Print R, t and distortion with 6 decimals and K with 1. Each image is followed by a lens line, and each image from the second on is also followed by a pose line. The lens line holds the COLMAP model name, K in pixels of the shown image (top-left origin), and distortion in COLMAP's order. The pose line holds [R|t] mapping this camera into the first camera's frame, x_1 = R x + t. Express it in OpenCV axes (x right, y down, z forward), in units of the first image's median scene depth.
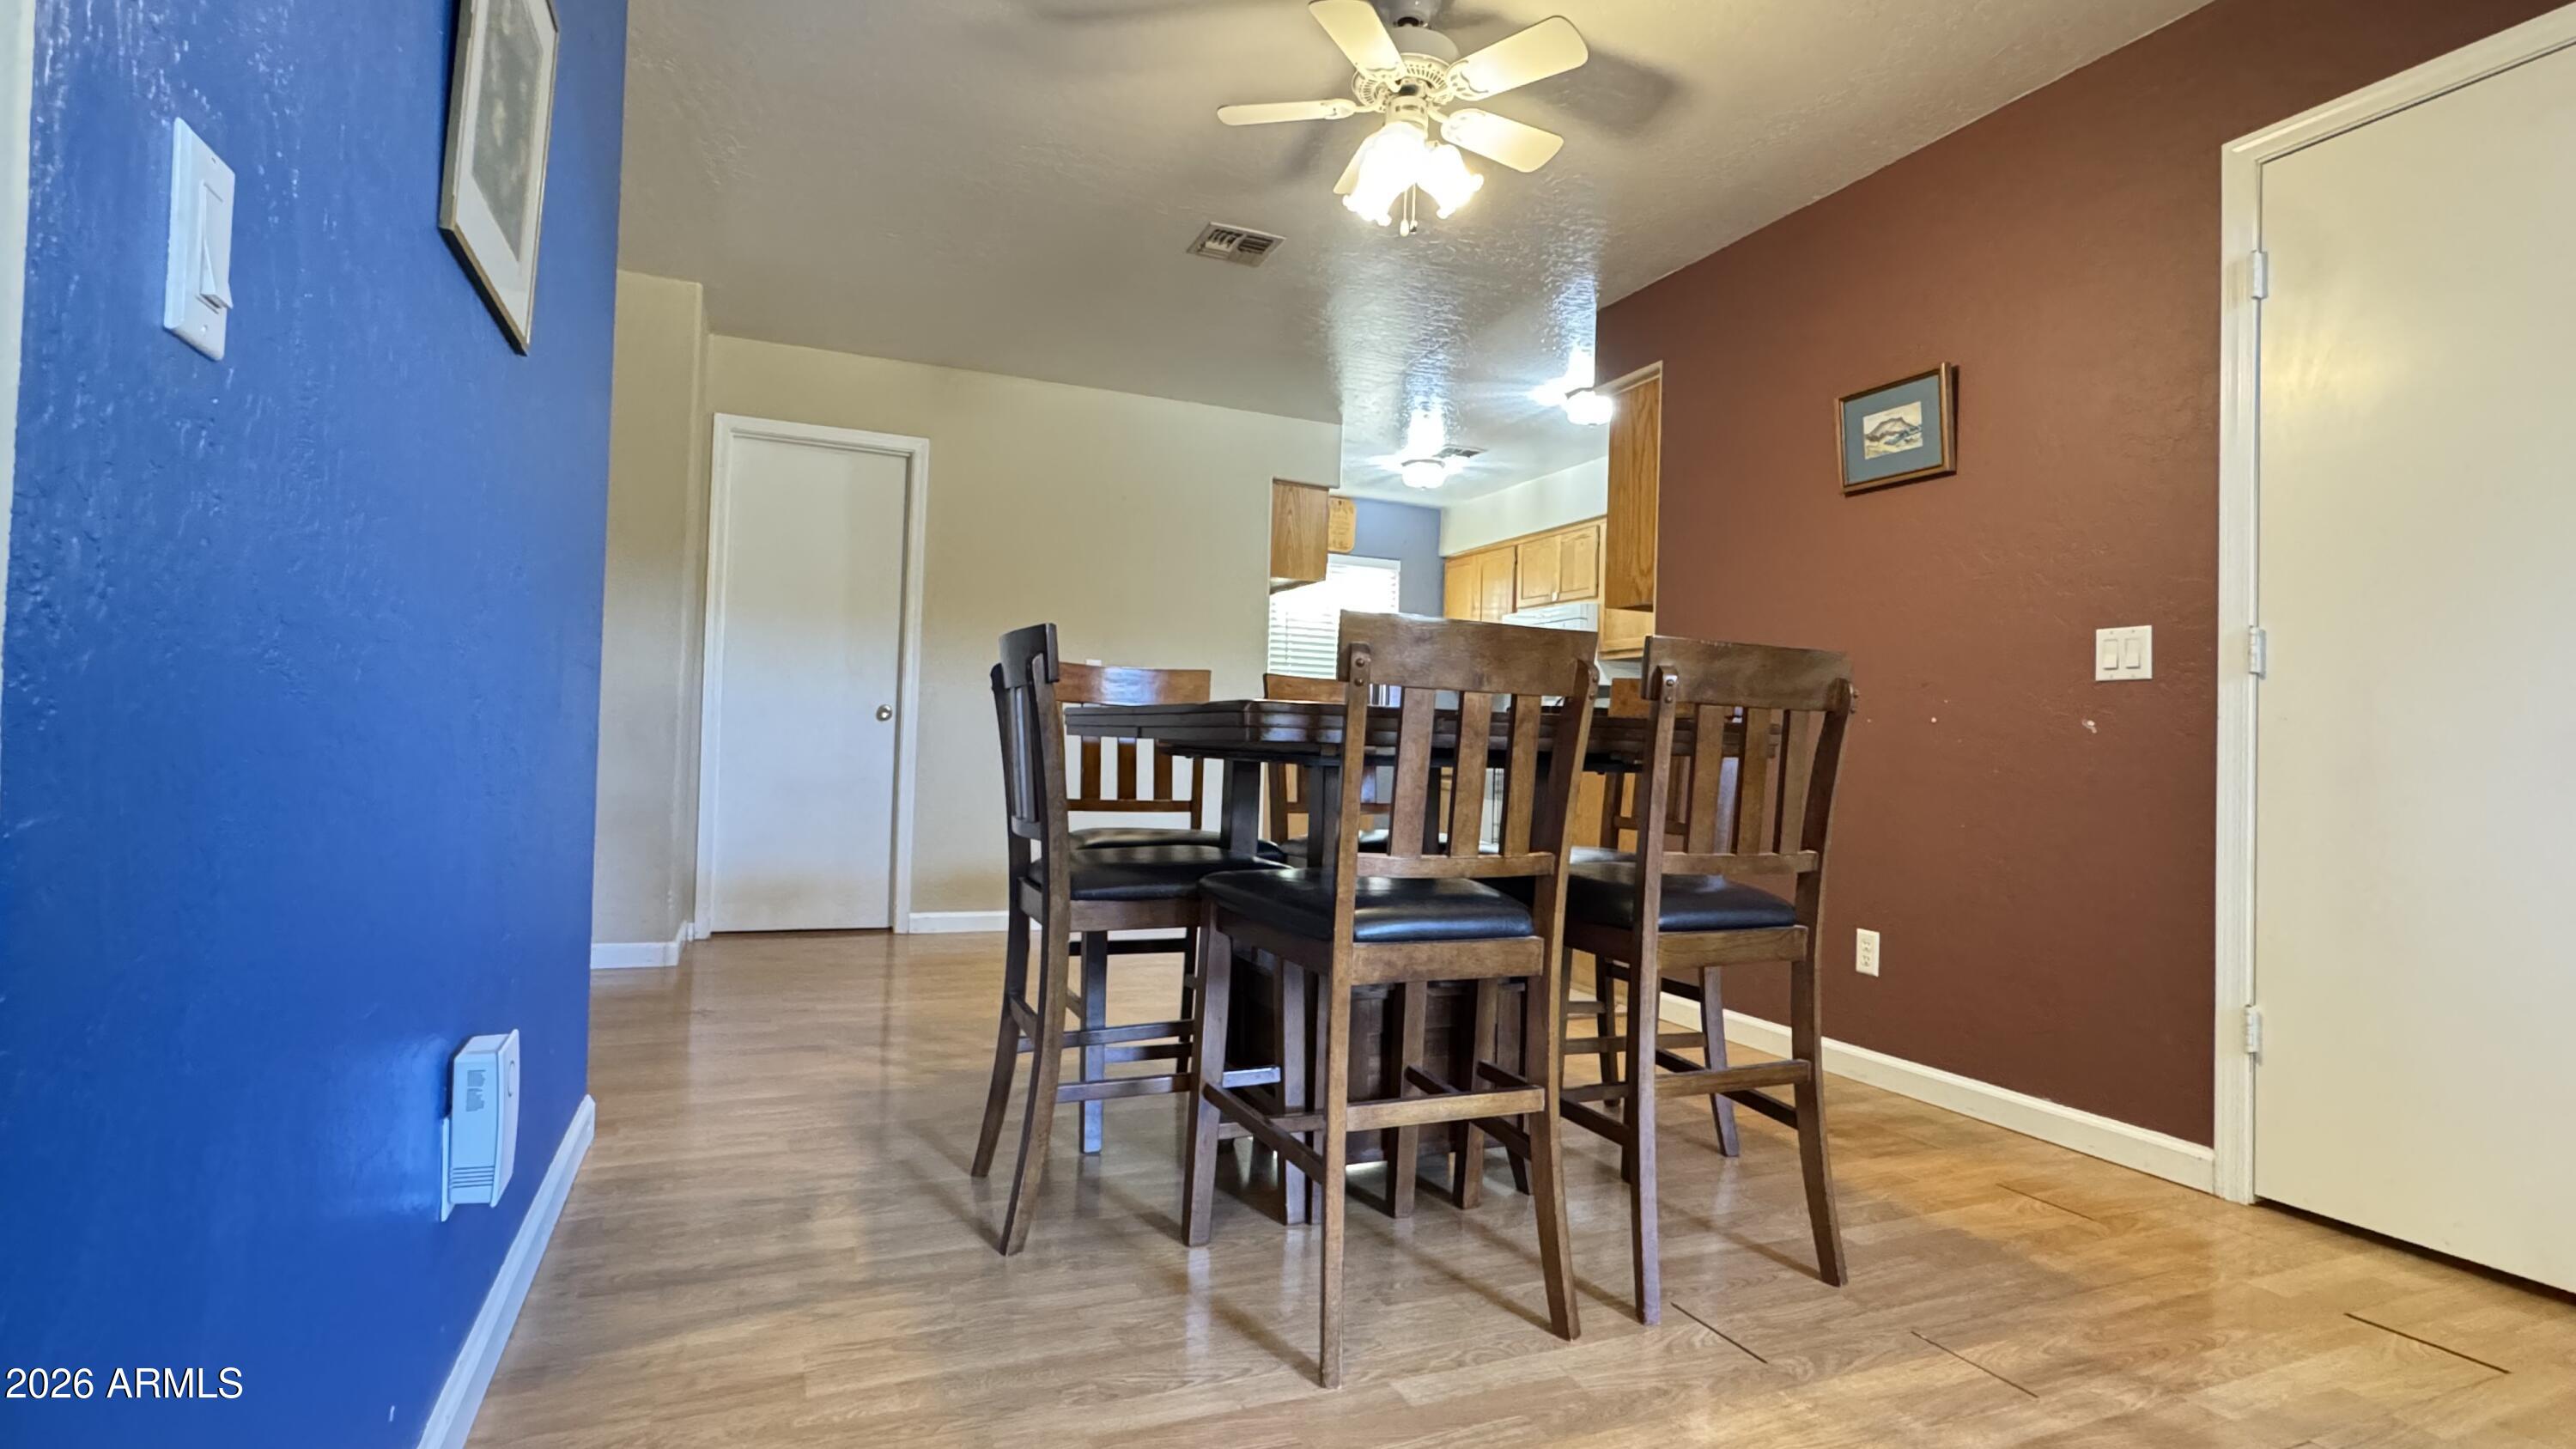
lens RADIAL K [[1239.6, 0, 1282.3], [0, 1239.6, 721.1], [0, 0, 1]] dist [-0.005514, 0.000172]
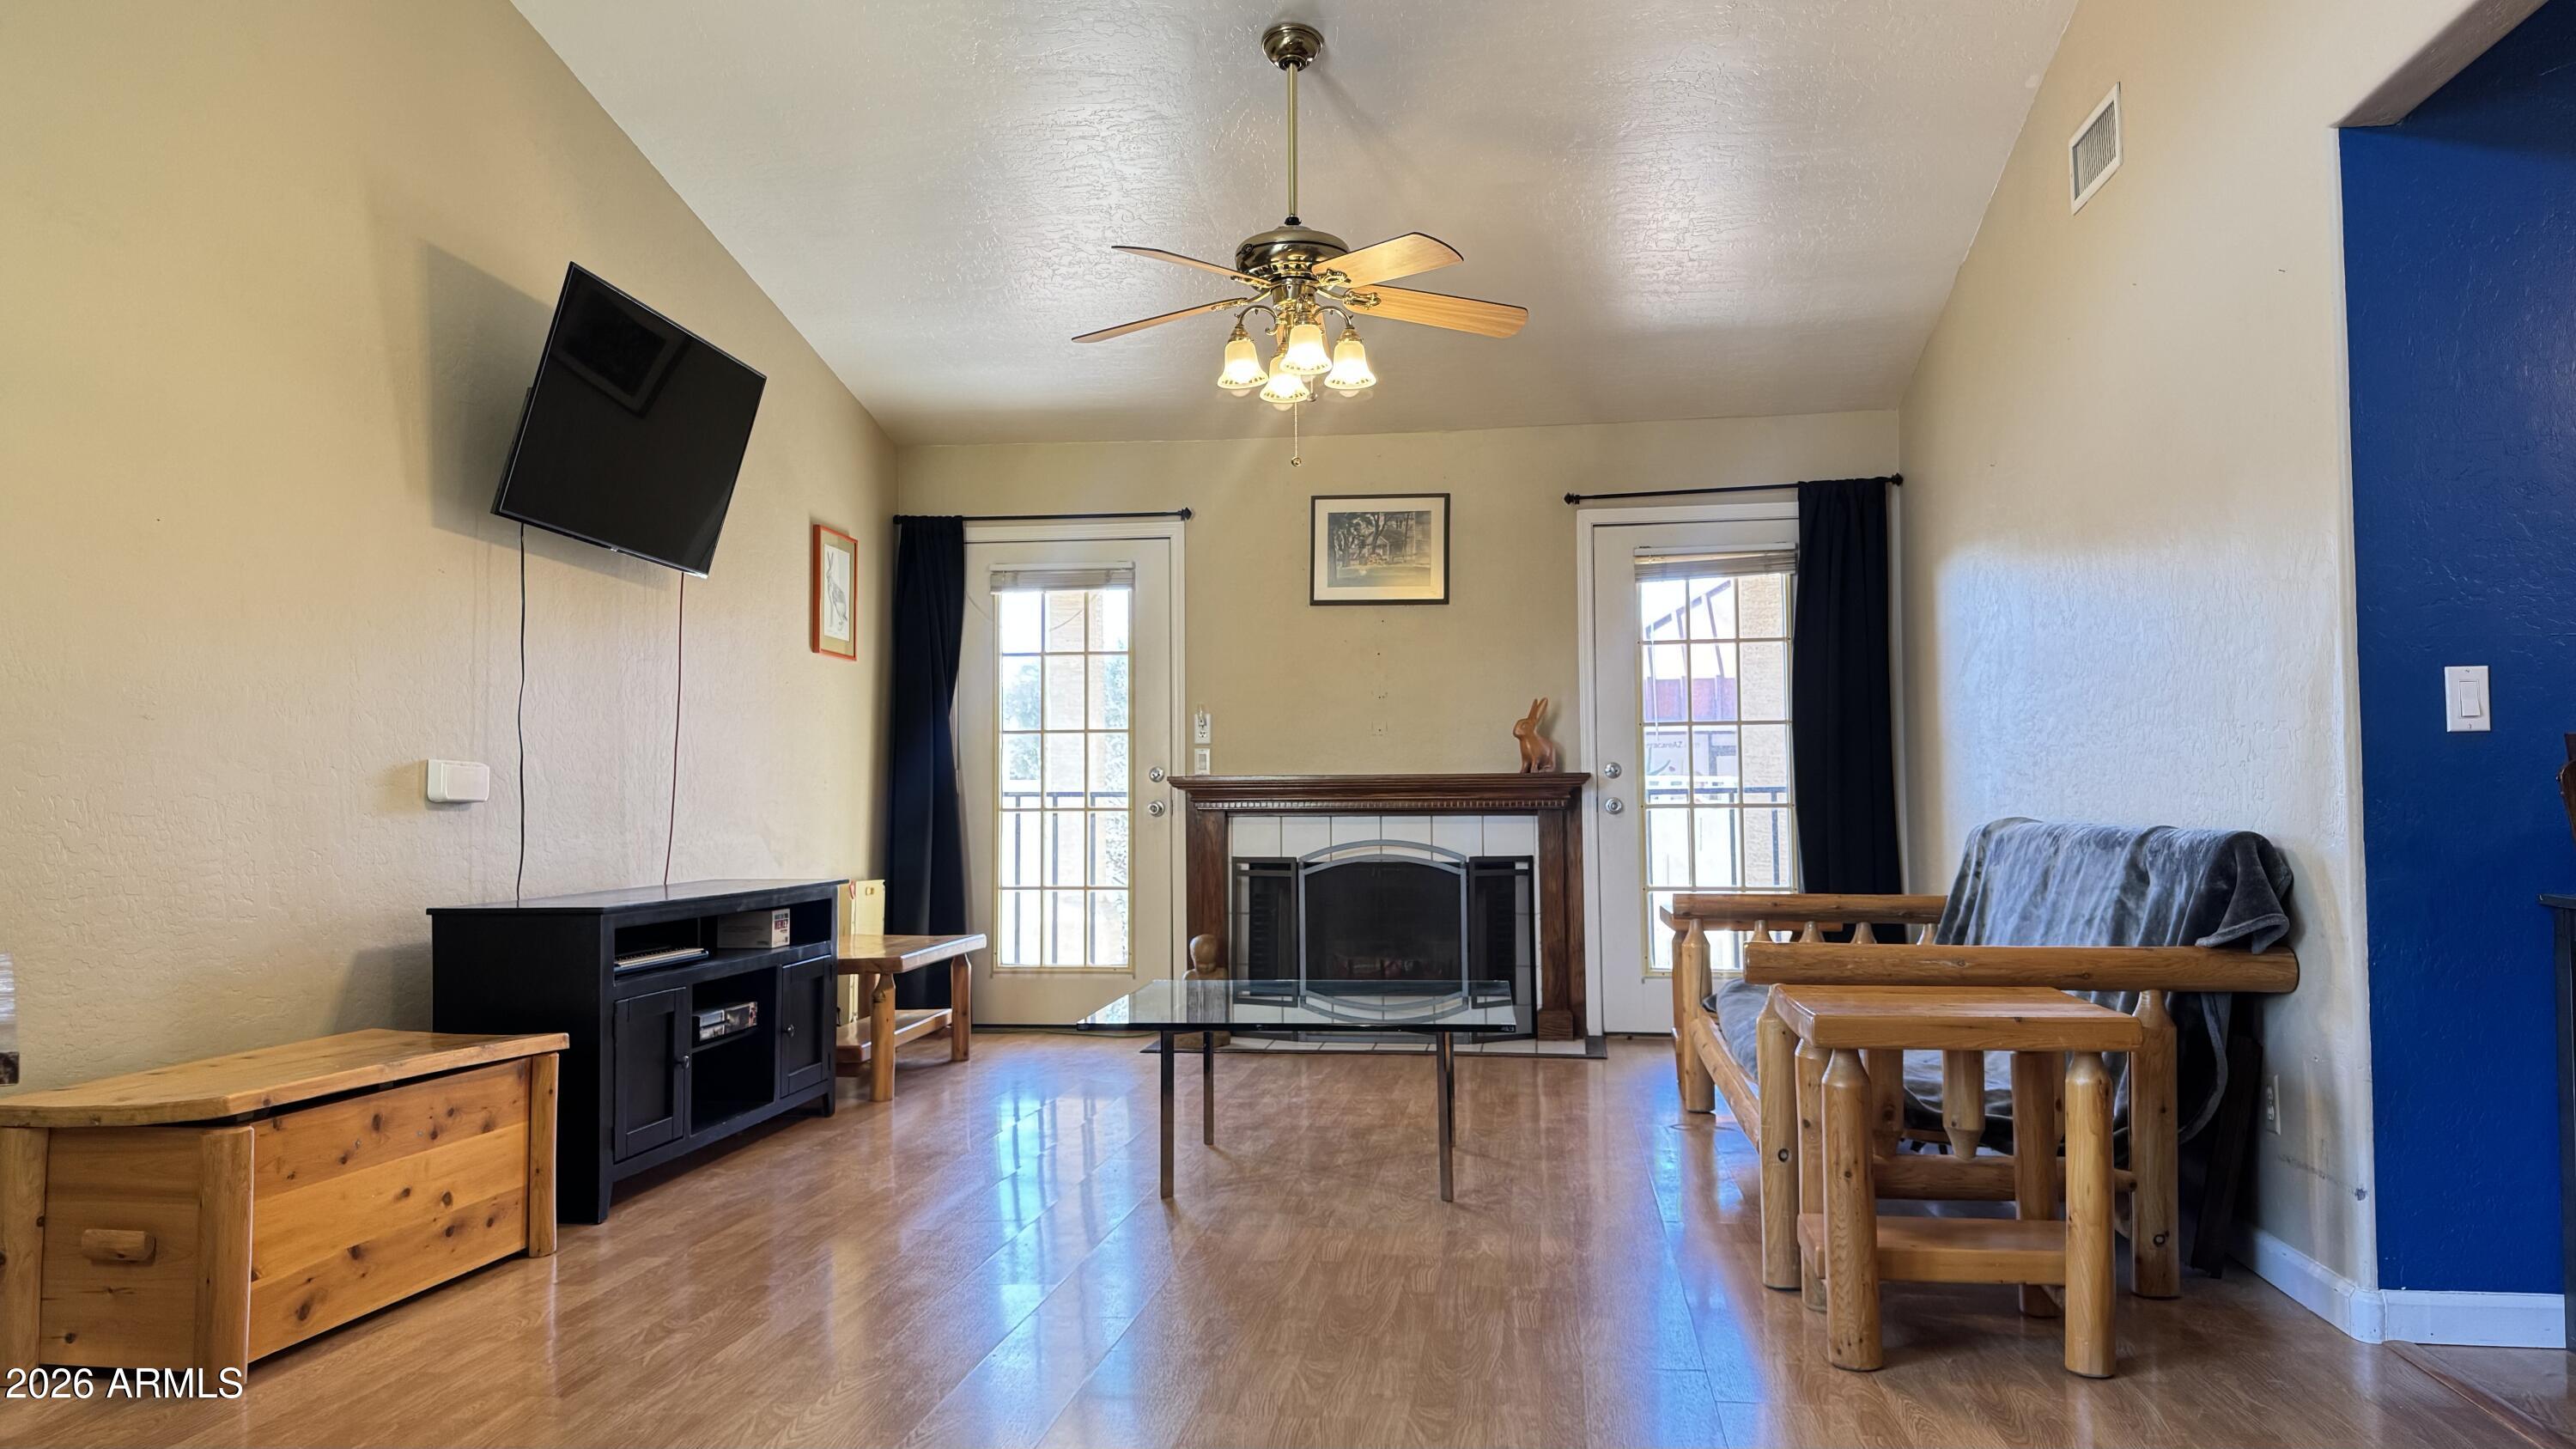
lens RADIAL K [[1771.5, 0, 1288.0], [0, 1771.5, 724.5], [0, 0, 1]] dist [-0.004365, -0.006996]
pose [[-0.543841, -0.062481, -0.836859, 1.174713], [0.011350, 0.996586, -0.081782, 0.001511], [0.839111, -0.053975, -0.541275, 0.240504]]
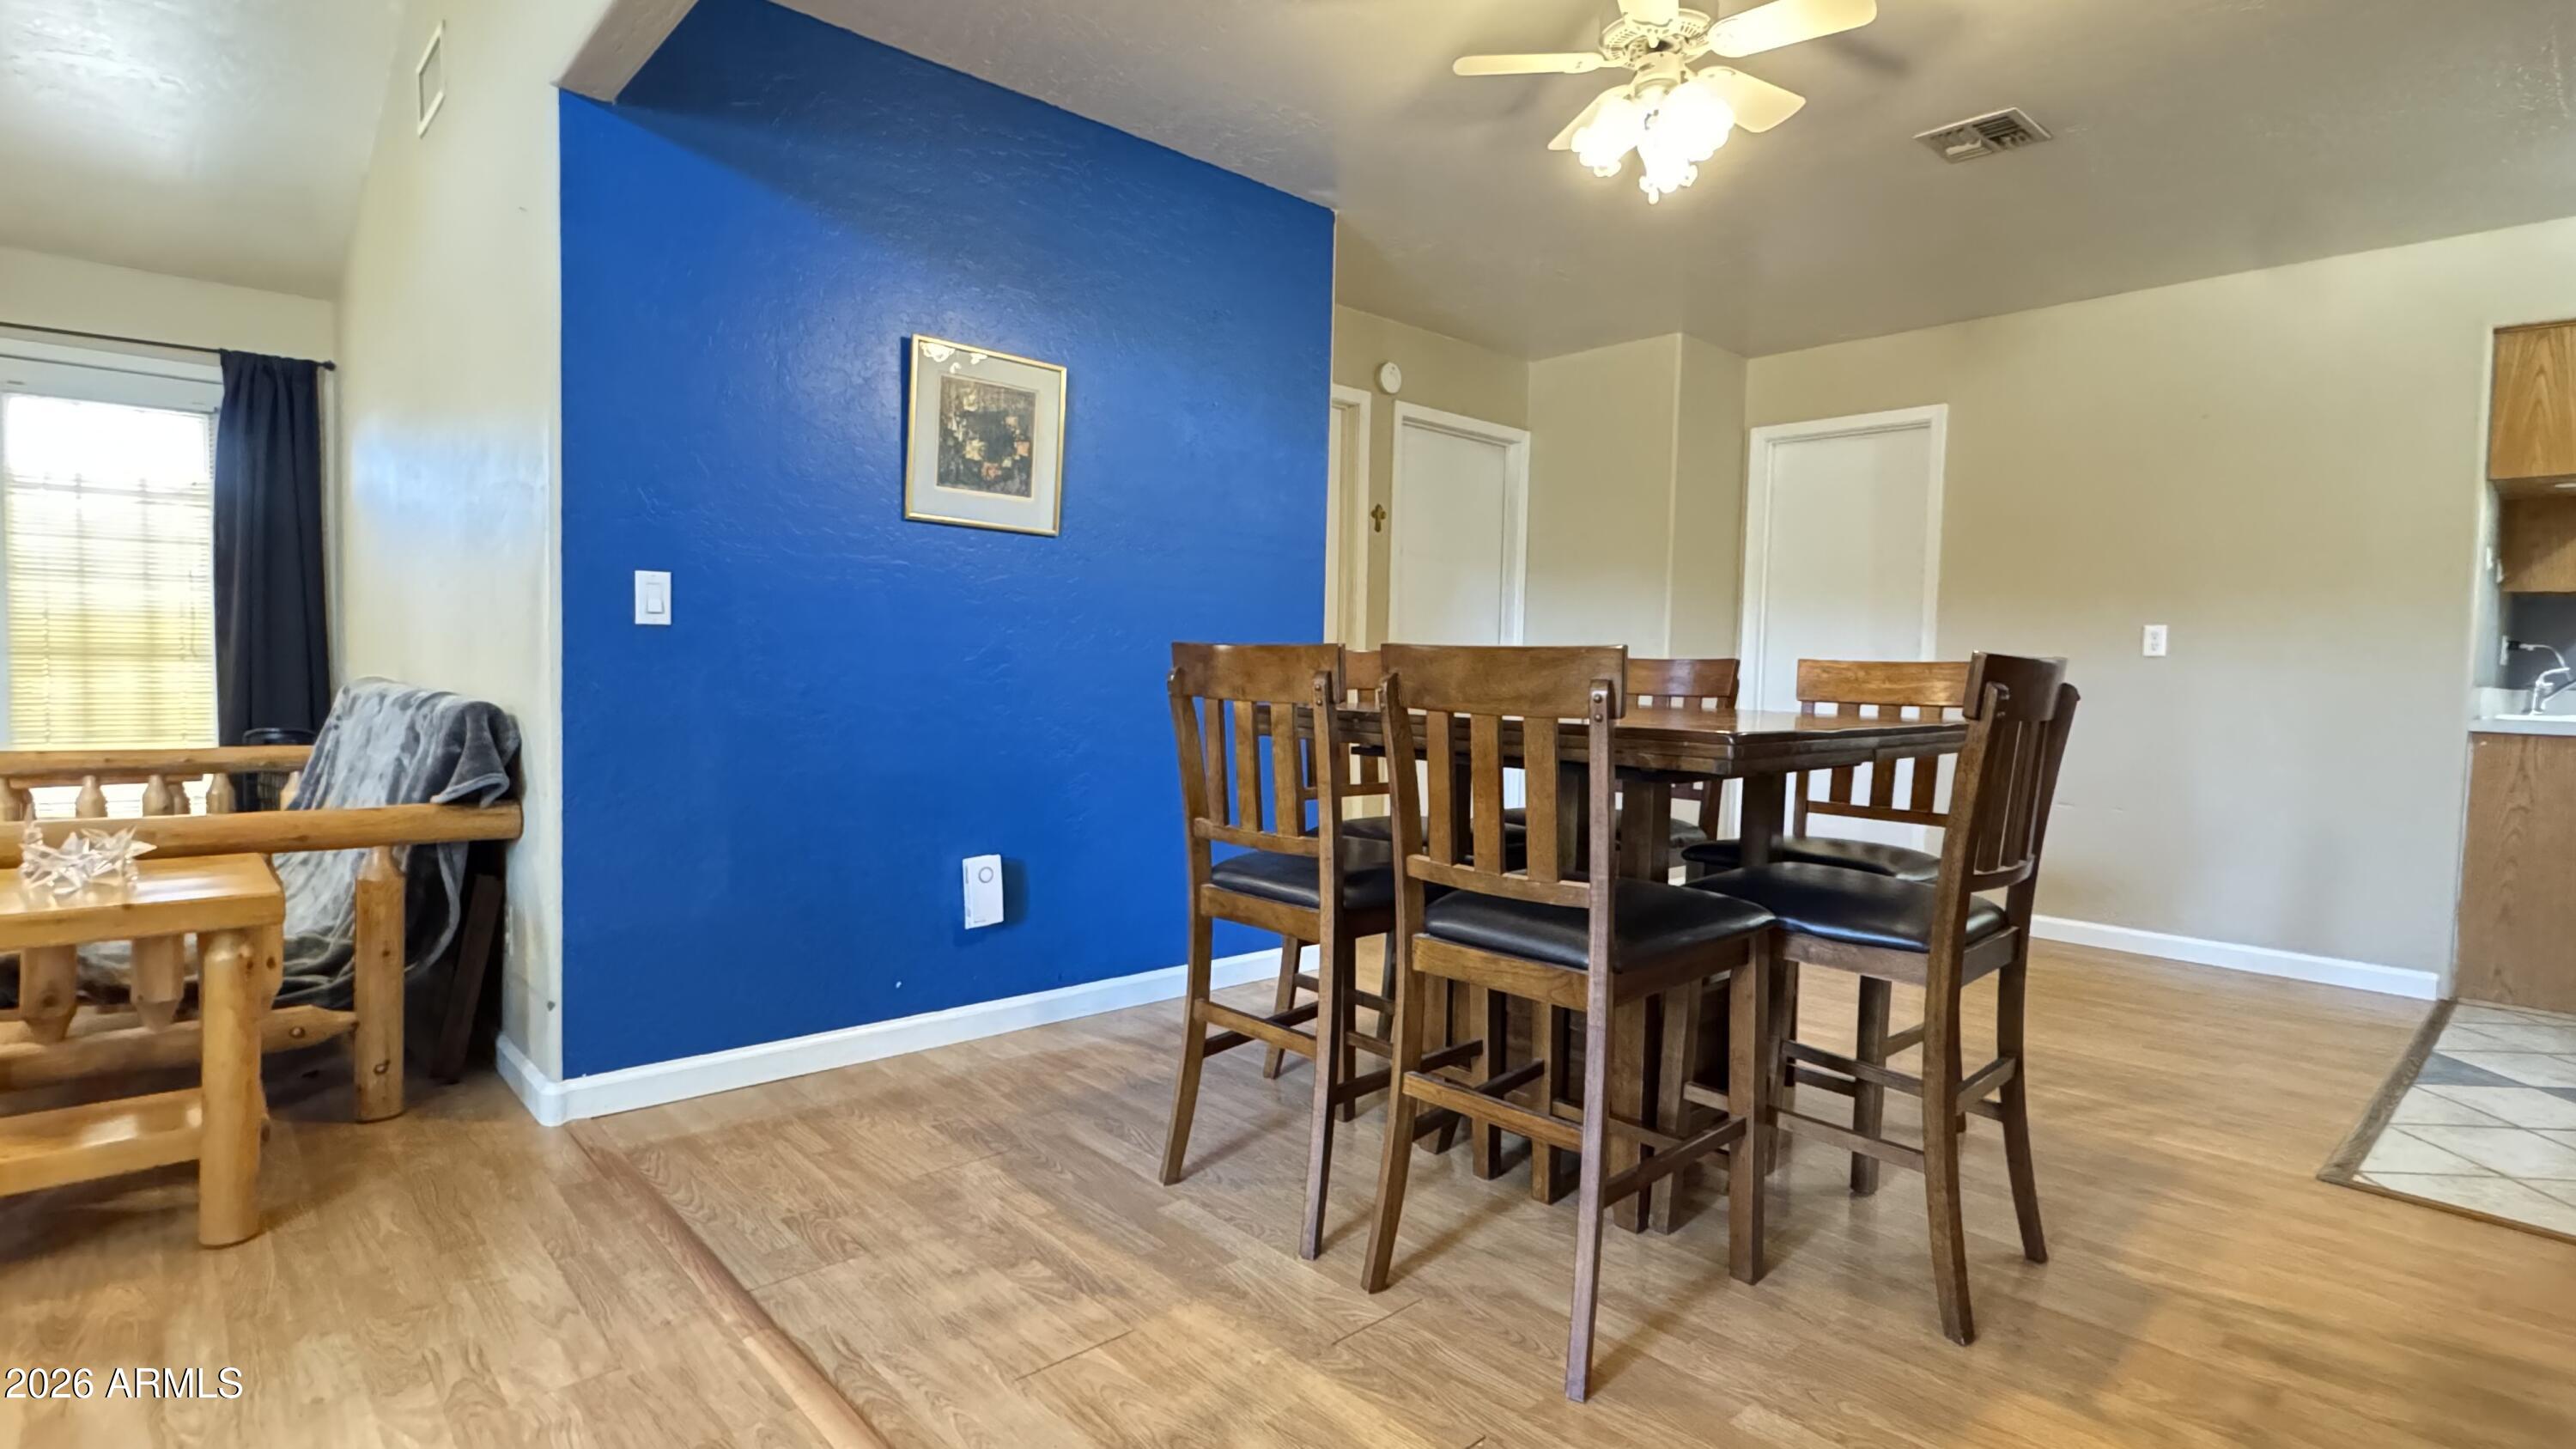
lens RADIAL K [[1239.6, 0, 1282.3], [0, 1239.6, 721.1], [0, 0, 1]] dist [-0.005514, 0.000172]
pose [[0.328934, 0.019501, -0.944152, 0.906649], [0.007394, 0.999703, 0.023224, -0.021225], [0.944324, -0.014620, 0.328692, 0.417610]]
